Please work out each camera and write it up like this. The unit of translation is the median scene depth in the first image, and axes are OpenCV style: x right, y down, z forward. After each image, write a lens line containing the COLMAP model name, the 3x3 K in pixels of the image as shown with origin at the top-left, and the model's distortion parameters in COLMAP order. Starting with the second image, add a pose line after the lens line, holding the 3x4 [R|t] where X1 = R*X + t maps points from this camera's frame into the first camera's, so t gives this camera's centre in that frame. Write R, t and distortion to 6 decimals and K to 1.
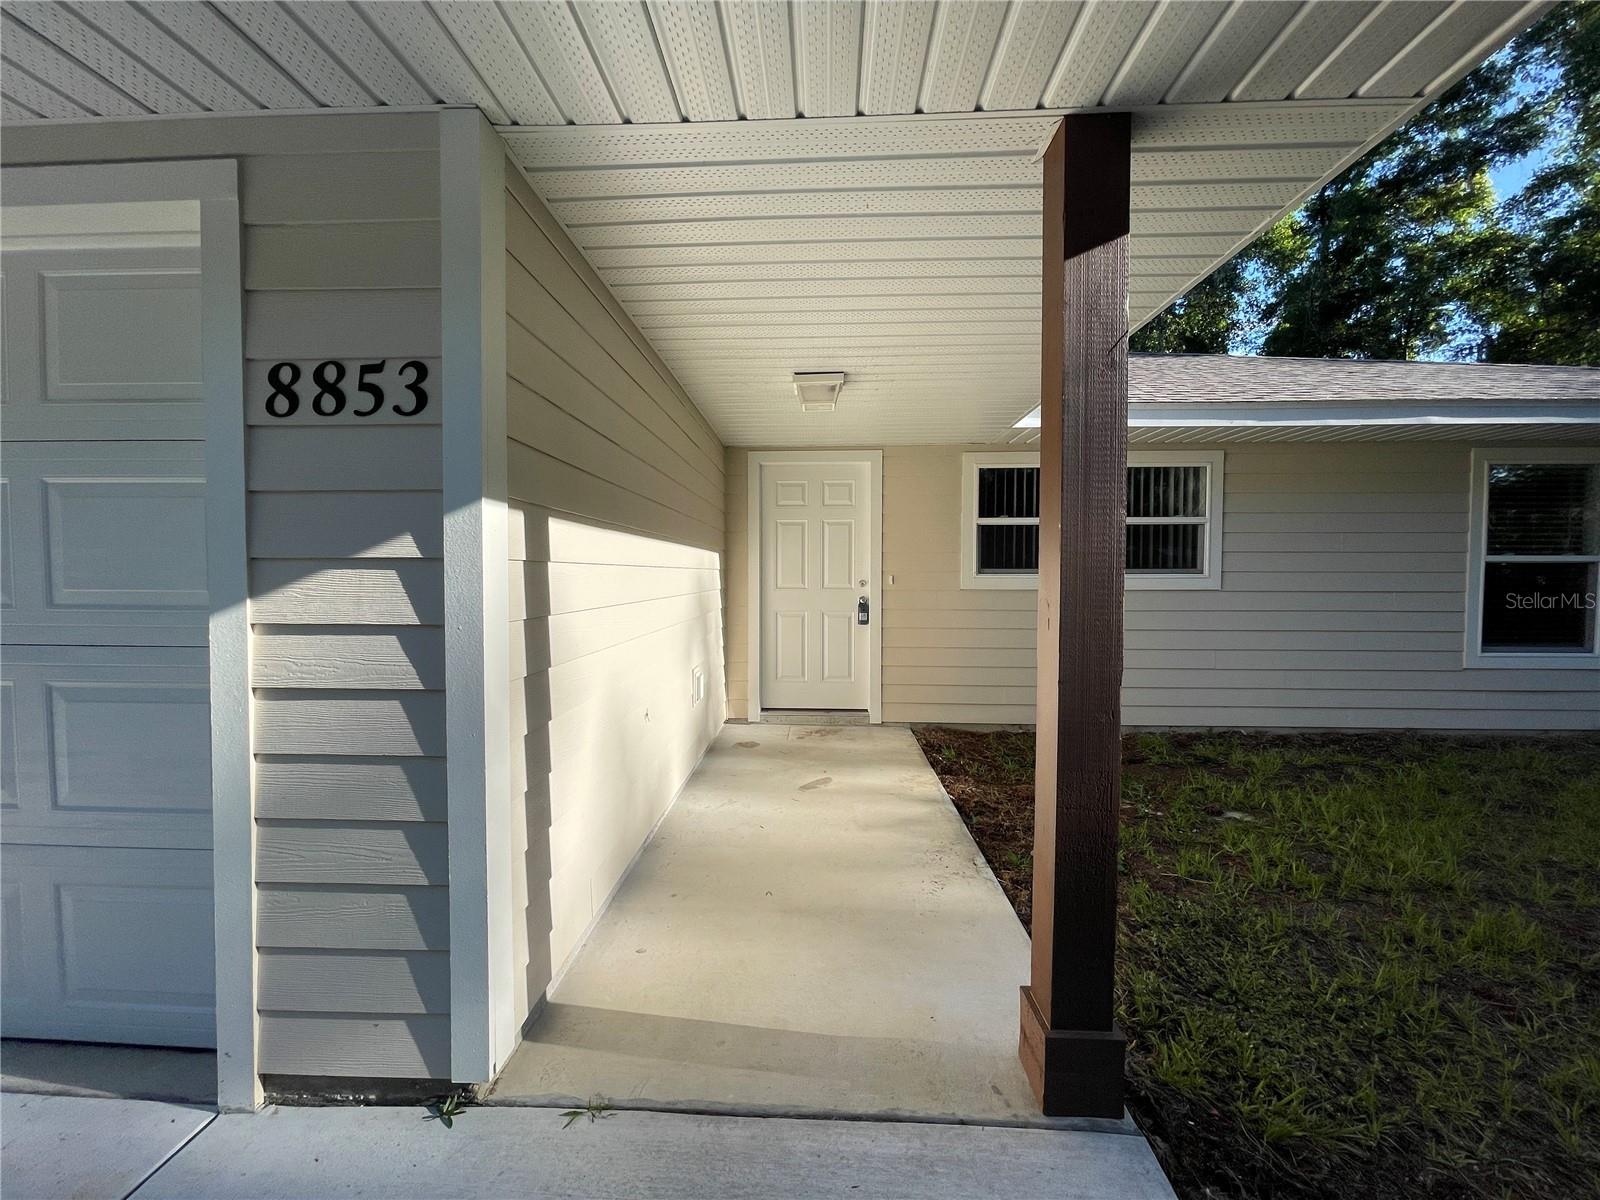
lens RADIAL K [[643.0, 0, 800.0], [0, 643.0, 600.0], [0, 0, 1]] dist [-0.000324, 0.000363]
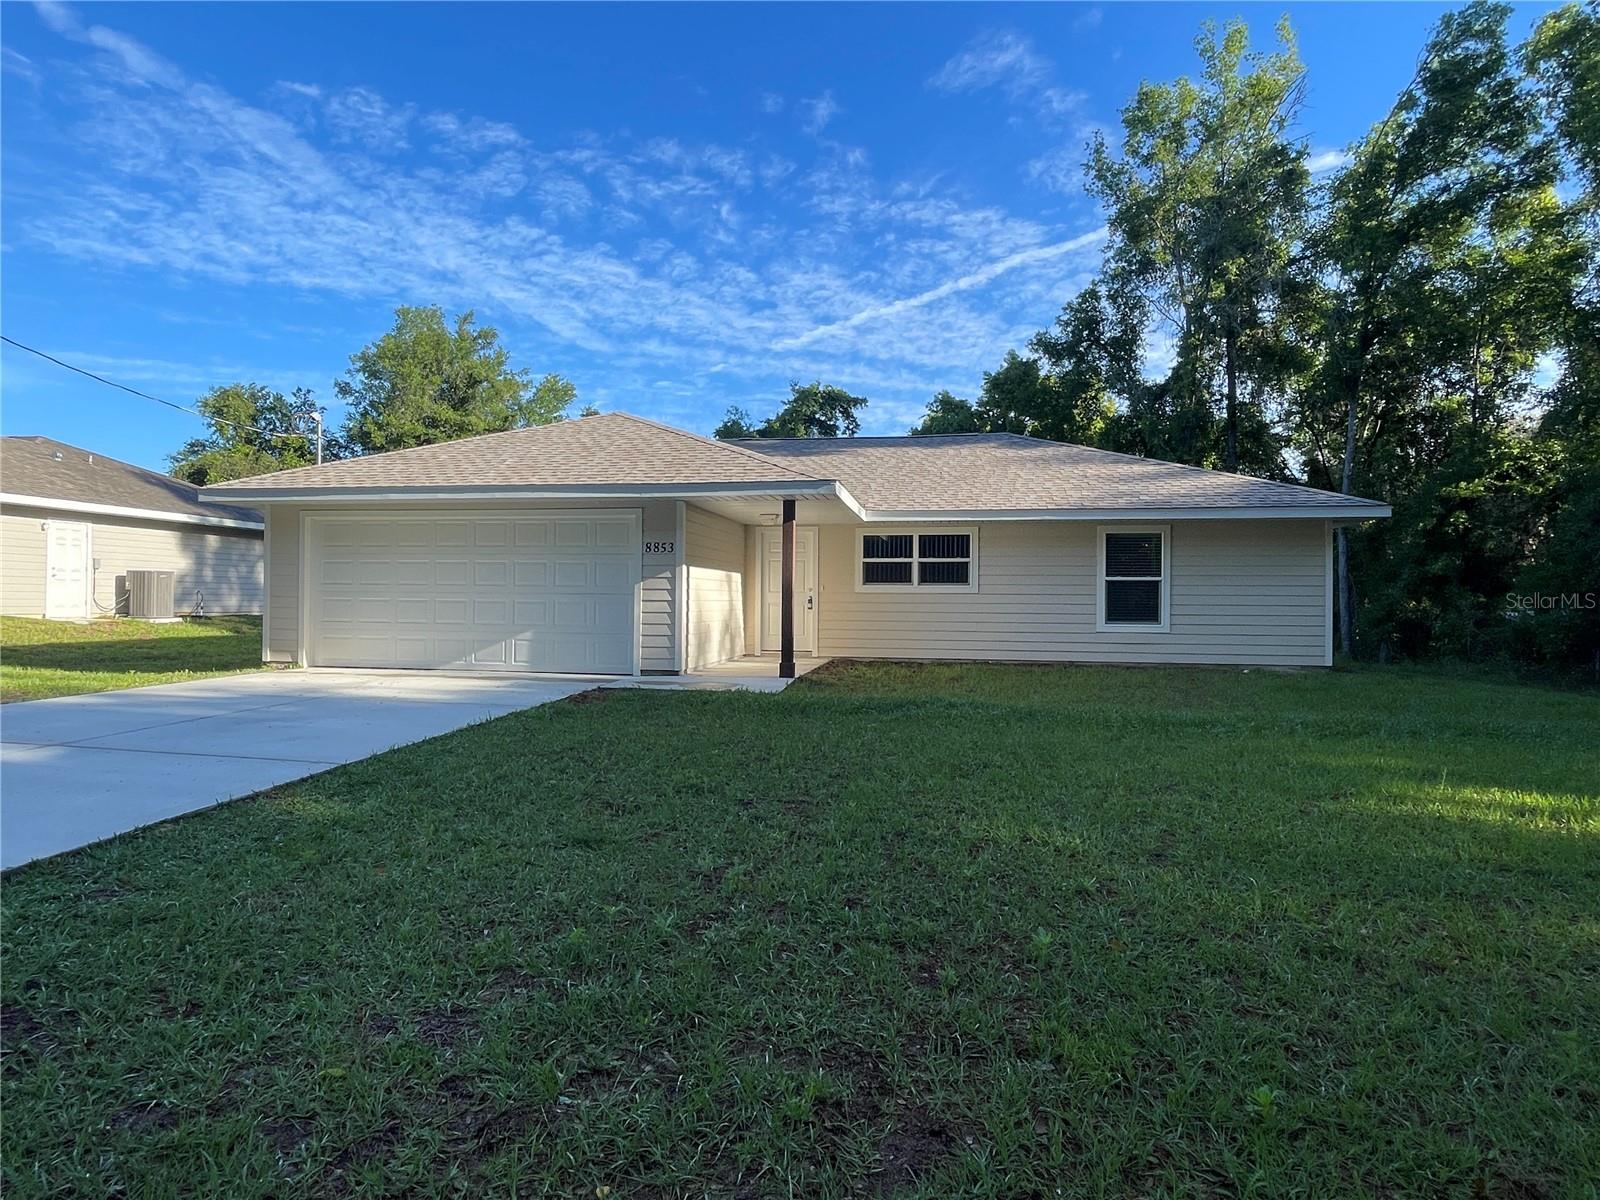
lens RADIAL K [[891.1, 0, 800.0], [0, 891.1, 600.0], [0, 0, 1]] dist [0.002766, 0.000456]
pose [[0.992035, 0.006386, -0.125803, 0.444244], [-0.011195, 0.999232, -0.037552, 0.121819], [0.125467, 0.038661, 0.991344, -1.942241]]
